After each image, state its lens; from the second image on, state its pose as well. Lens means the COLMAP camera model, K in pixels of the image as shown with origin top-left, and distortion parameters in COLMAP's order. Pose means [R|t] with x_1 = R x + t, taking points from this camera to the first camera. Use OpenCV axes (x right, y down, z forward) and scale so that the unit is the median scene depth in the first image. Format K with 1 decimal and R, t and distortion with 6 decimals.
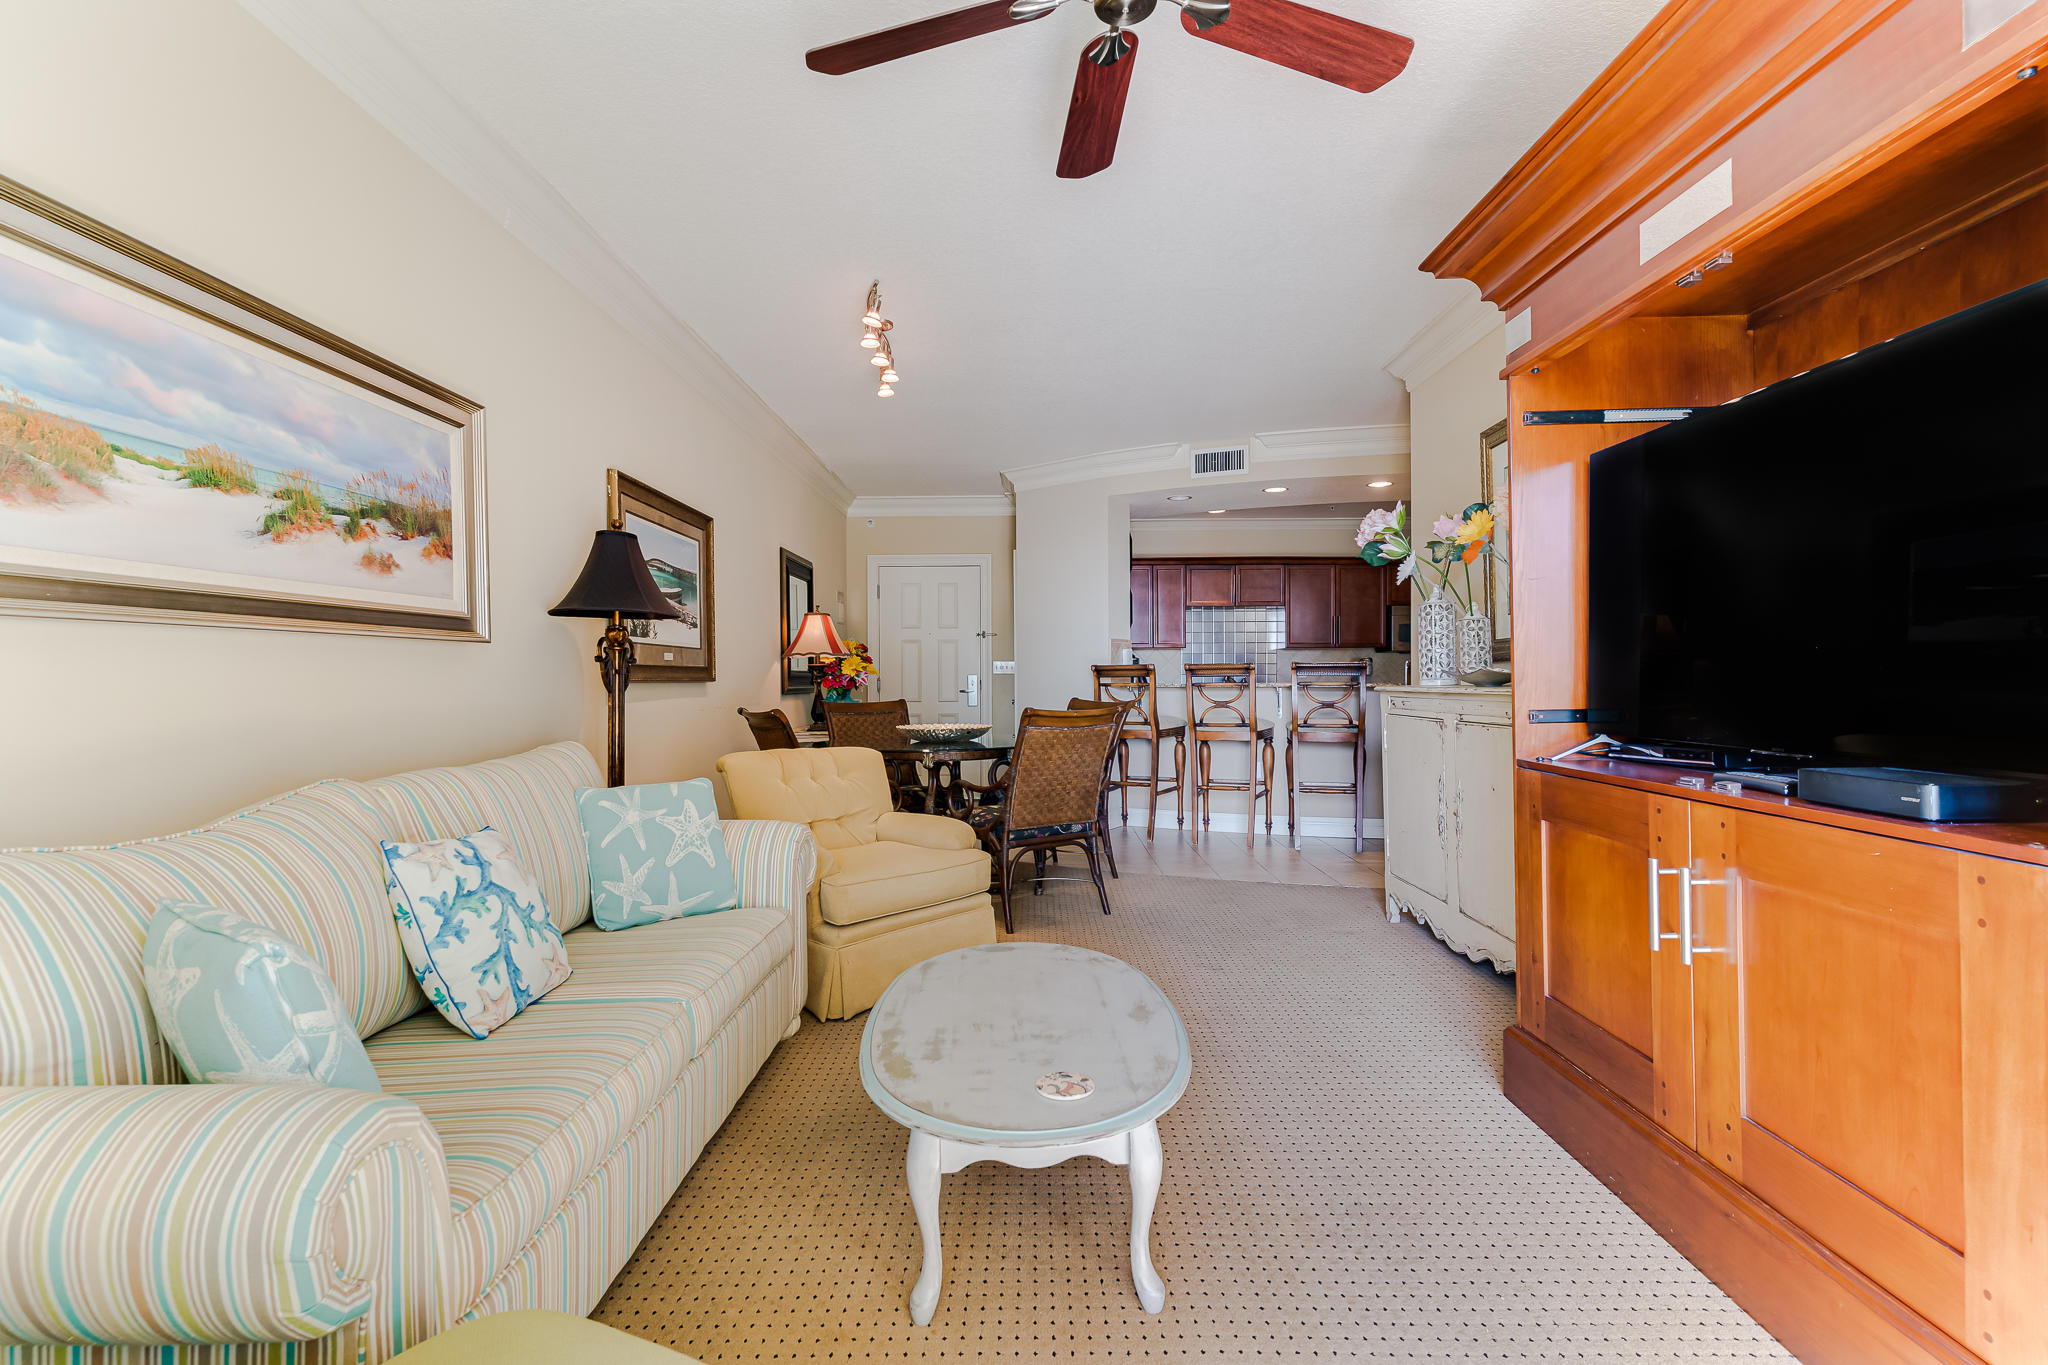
lens RADIAL K [[979.0, 0, 1026.3], [0, 979.0, 681.7], [0, 0, 1]] dist [0.000708, 0.000070]
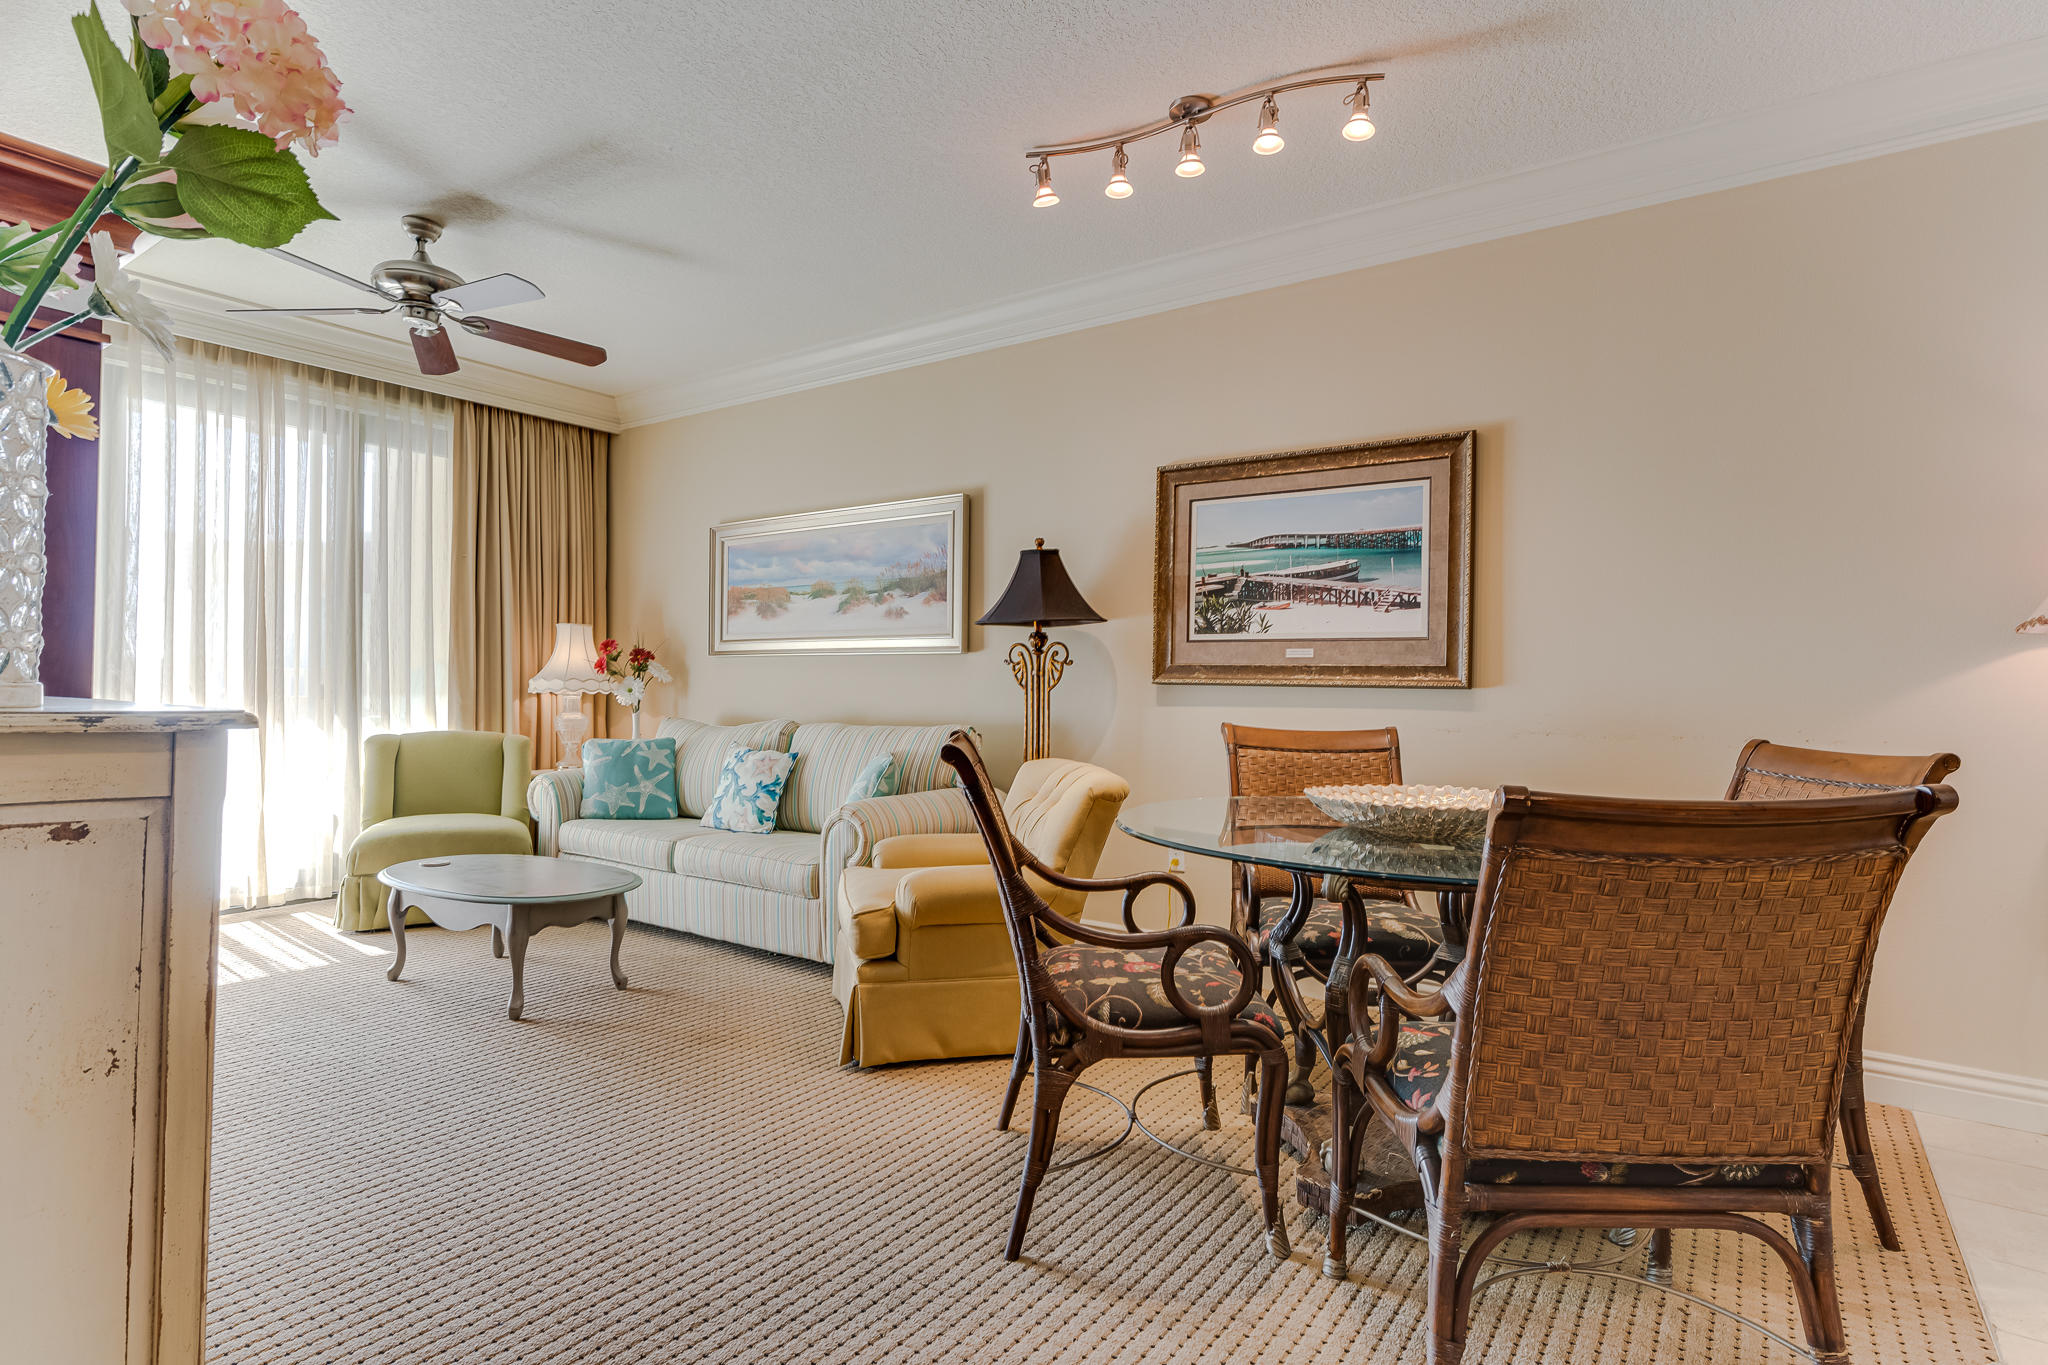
lens RADIAL K [[1101.0, 0, 1020.0], [0, 1101.0, 686.7], [0, 0, 1]] dist [-0.003290, 0.005532]
pose [[-0.581881, 0.004701, -0.813260, 1.005094], [-0.011374, 0.999838, 0.013917, -0.018563], [0.813194, 0.017348, -0.581734, 2.739330]]
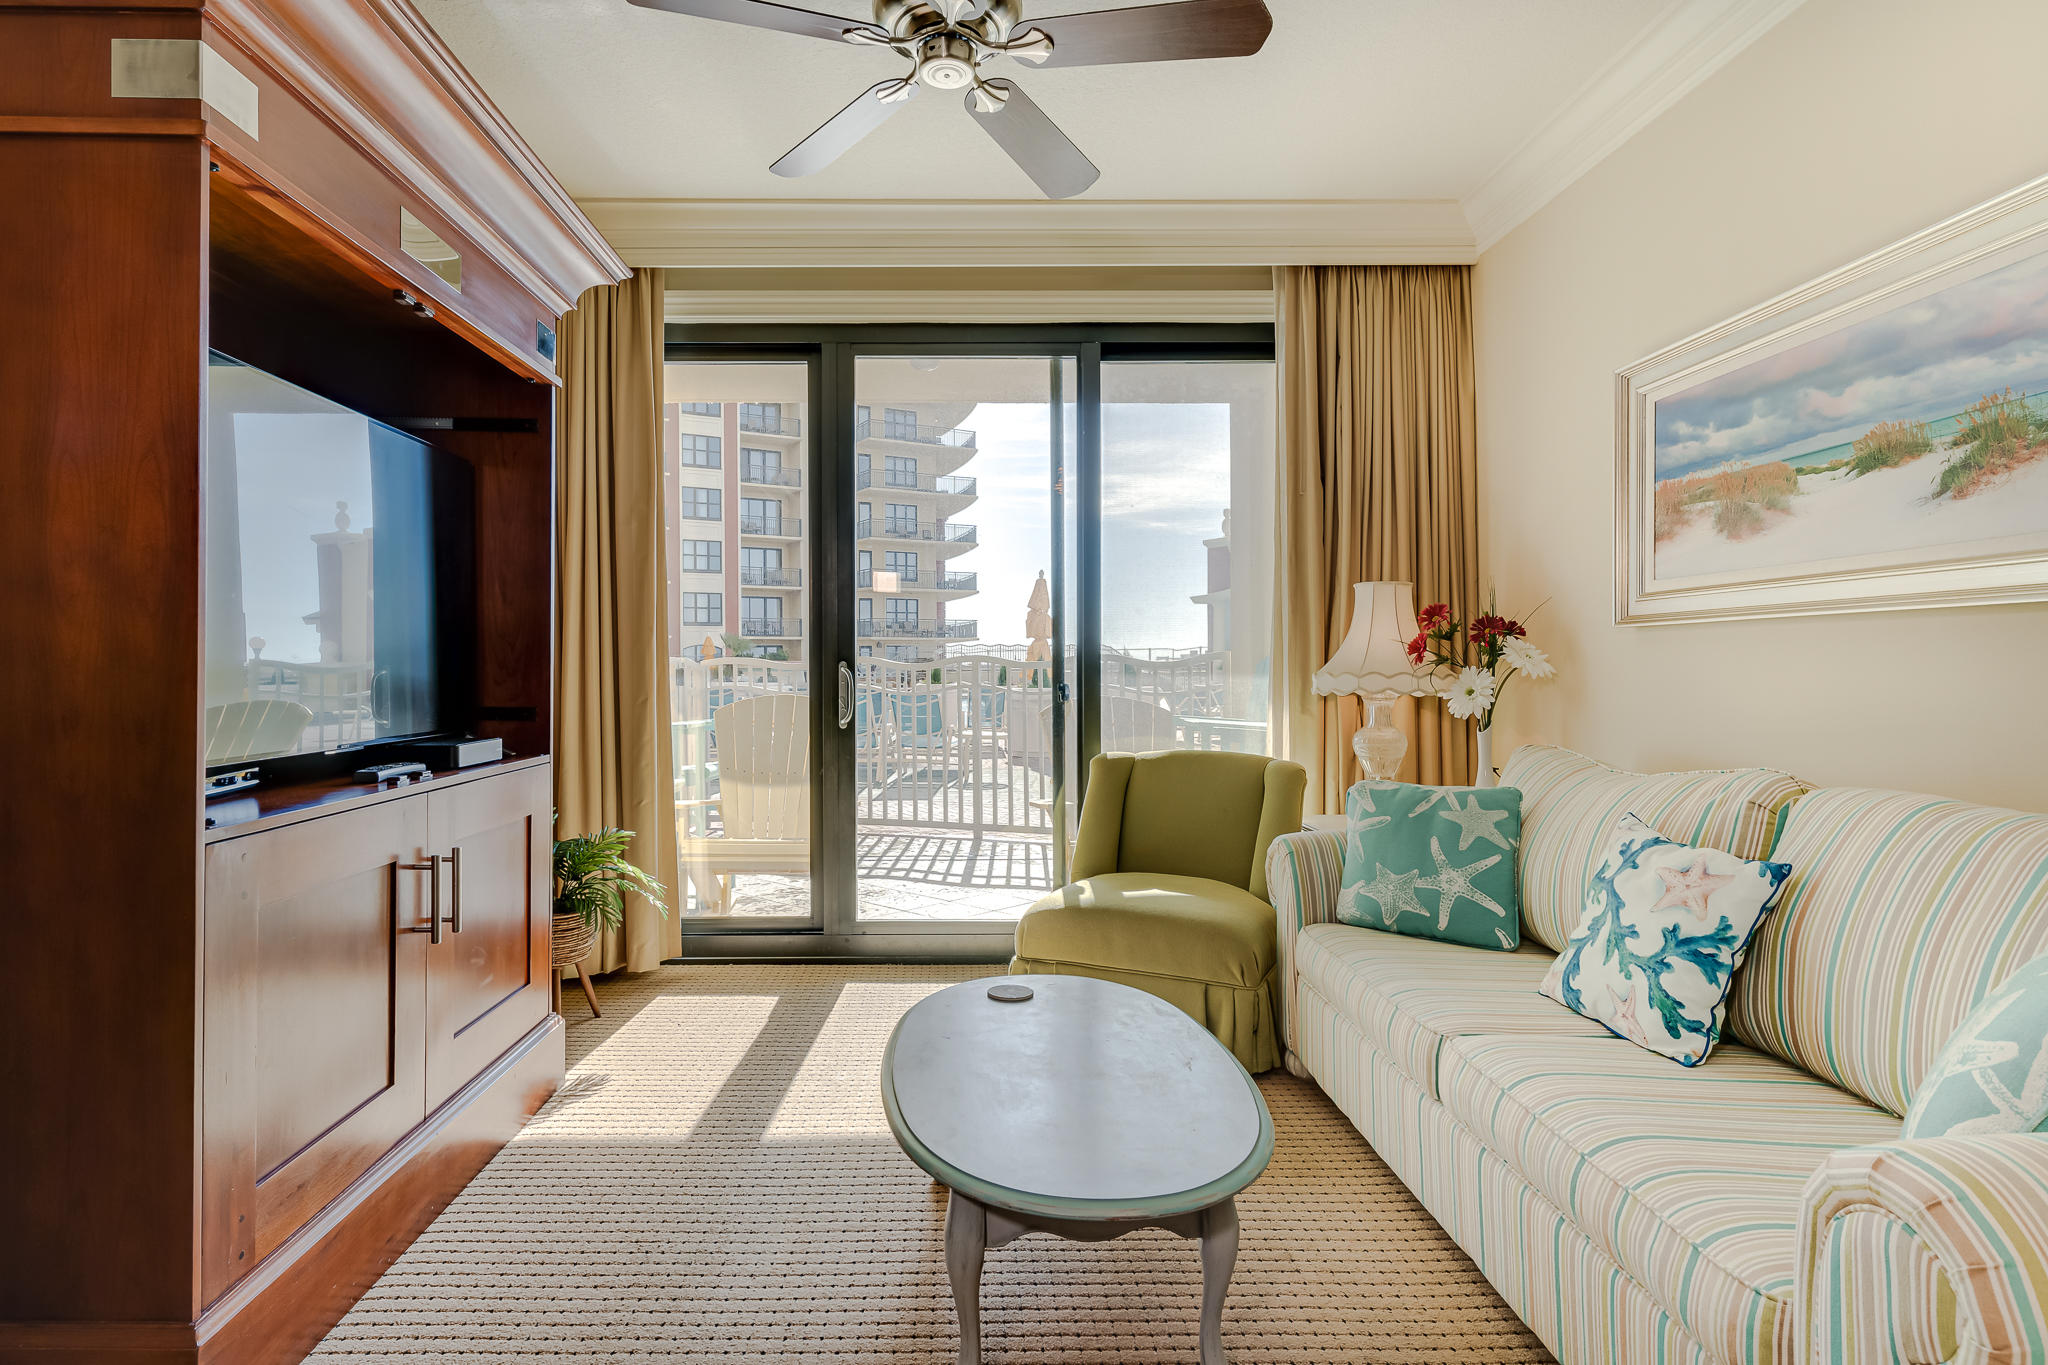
lens RADIAL K [[1101.0, 0, 930.6], [0, 1101.0, 639.4], [0, 0, 1]] dist [-0.003290, 0.005532]
pose [[-0.999911, 0.005967, 0.011964, 0.094276], [0.005783, 0.999865, -0.015365, -0.013881], [-0.012054, -0.015294, -0.999810, 1.928769]]
